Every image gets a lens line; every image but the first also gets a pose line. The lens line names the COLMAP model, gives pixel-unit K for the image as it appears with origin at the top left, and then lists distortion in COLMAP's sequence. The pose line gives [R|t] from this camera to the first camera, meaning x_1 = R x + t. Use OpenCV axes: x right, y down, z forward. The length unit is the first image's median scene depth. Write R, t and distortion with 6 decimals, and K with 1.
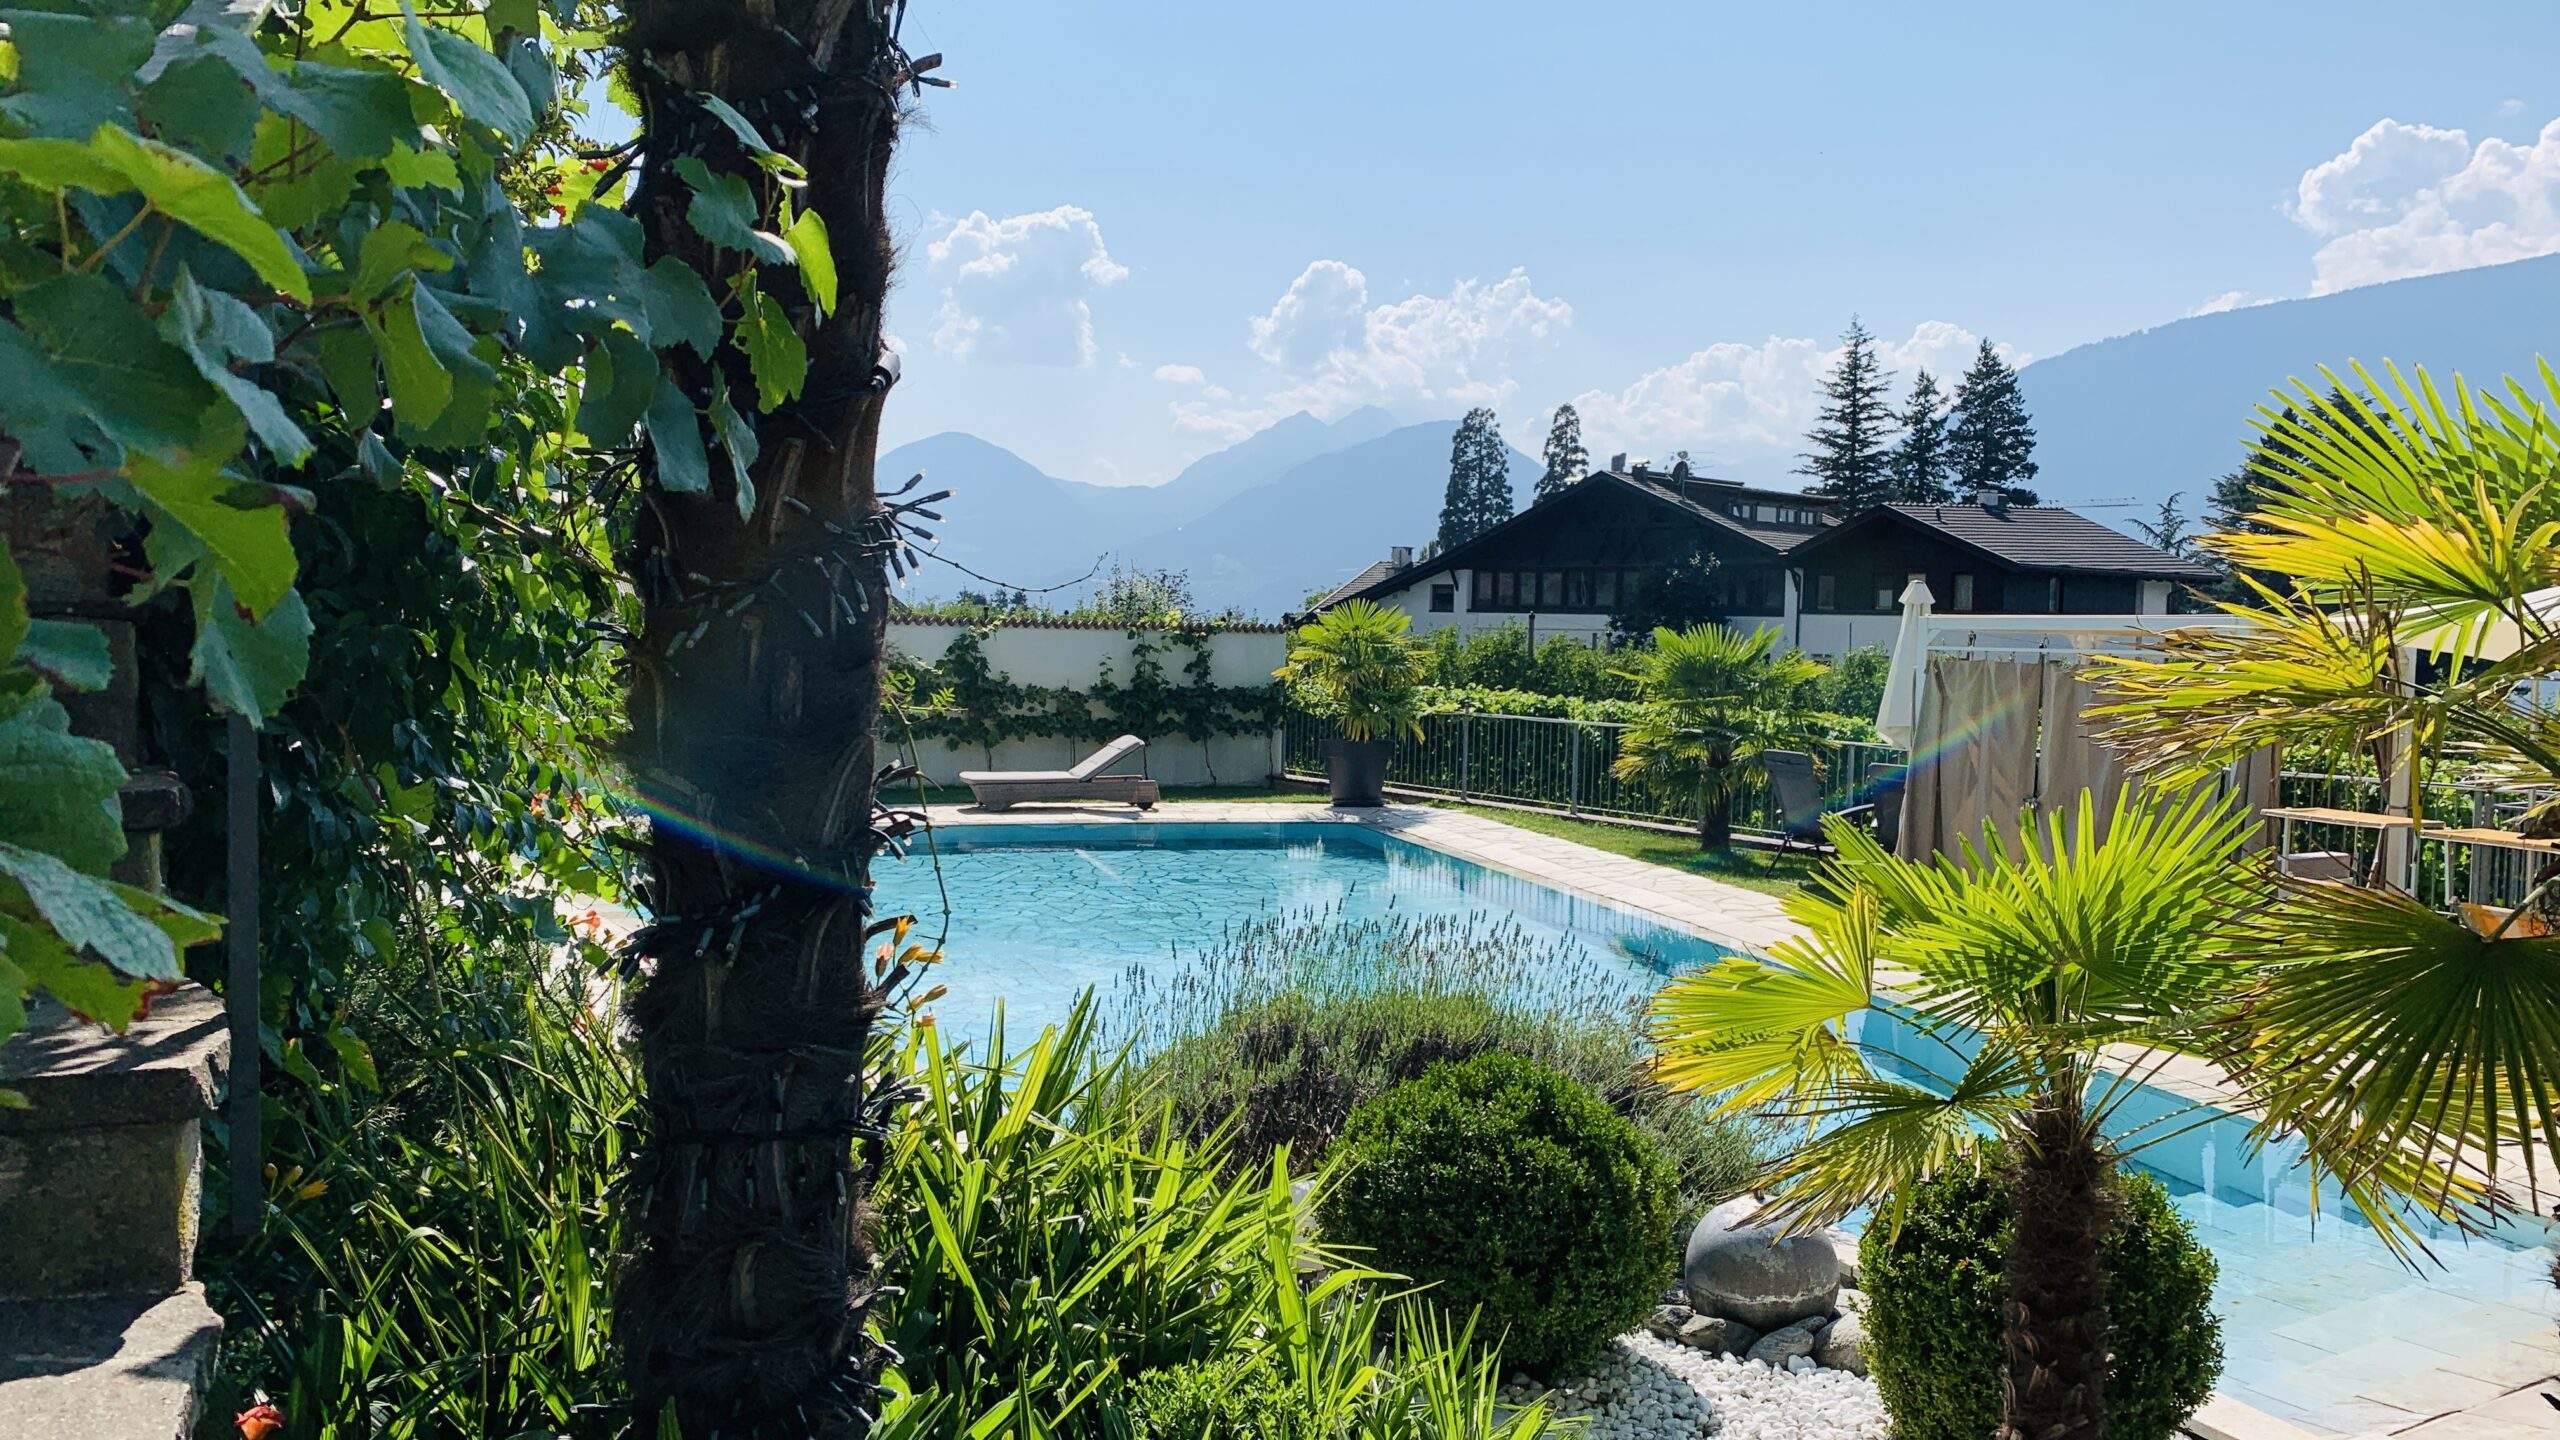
lens RADIAL K [[1965.7, 0, 1280.0], [0, 1965.7, 720.0], [0, 0, 1]] dist [0.147021, -0.393983]
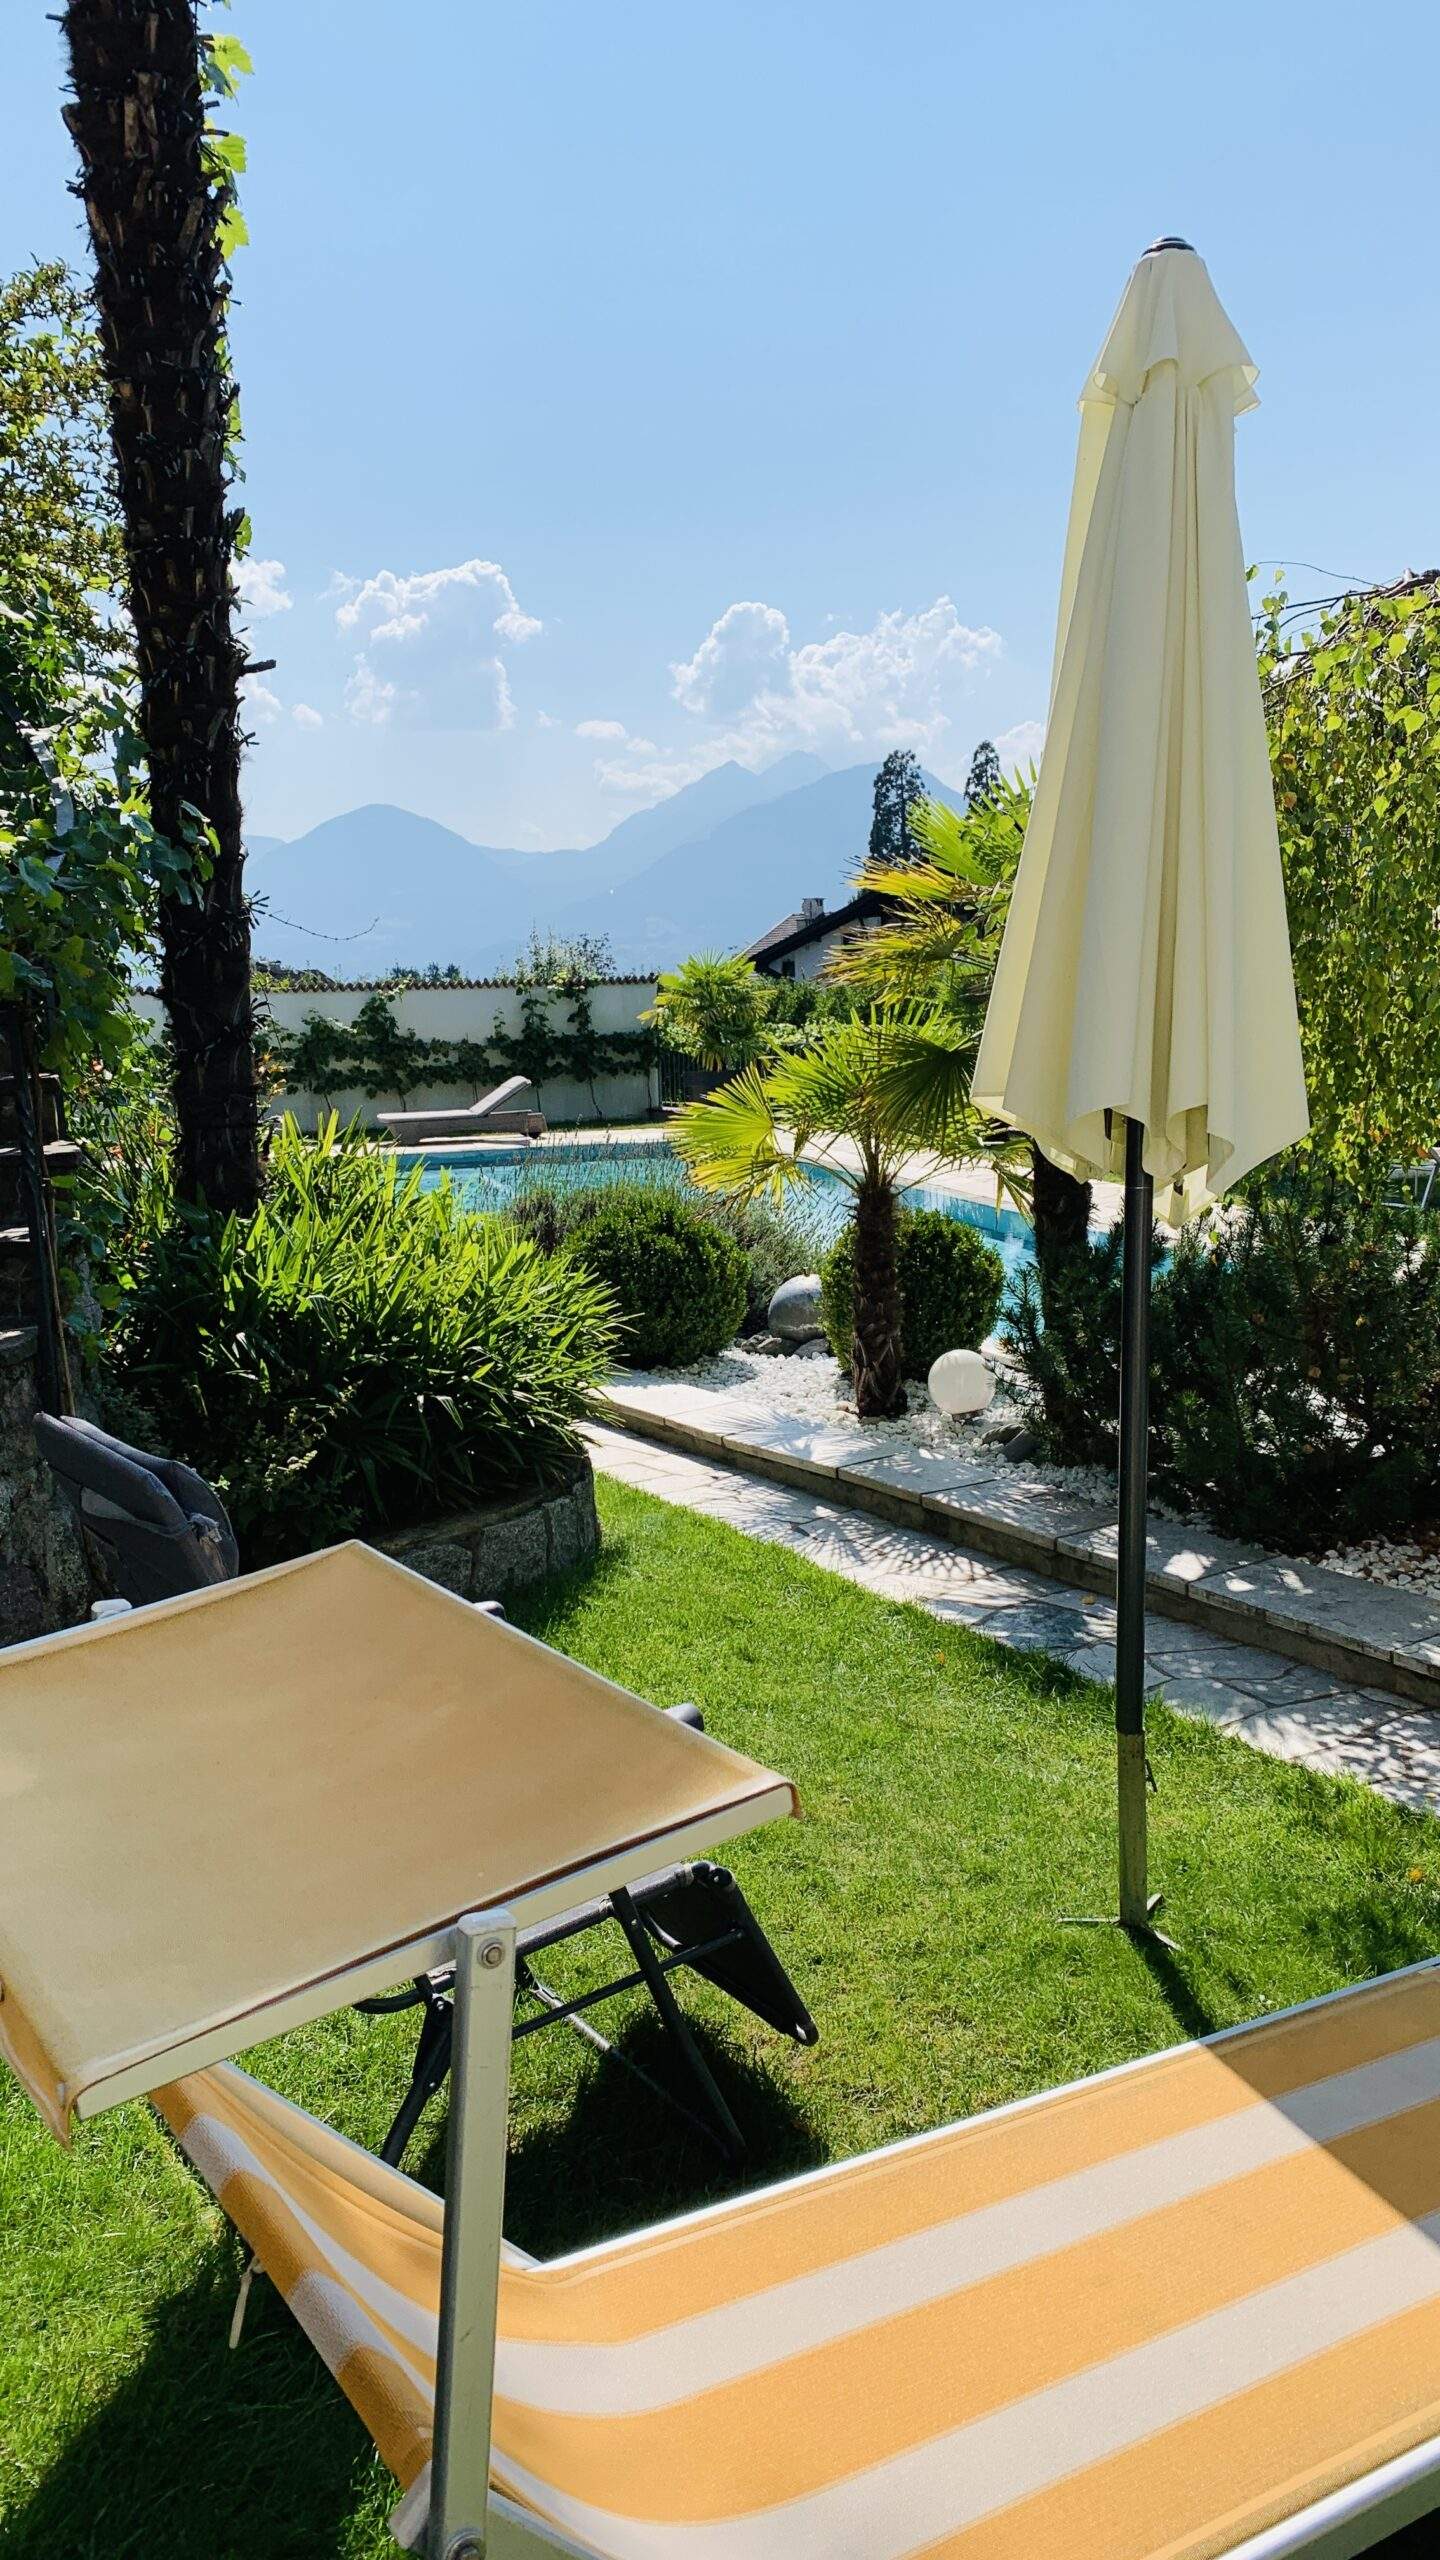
lens RADIAL K [[1965.7, 0, 688.9], [0, 1965.7, 1283.1], [0, 0, 1]] dist [0.147021, -0.393983]
pose [[0.998350, -0.052635, -0.022957, 0.040337], [0.054684, 0.993449, 0.100339, 0.015685], [0.017525, -0.101429, 0.994688, -0.162674]]
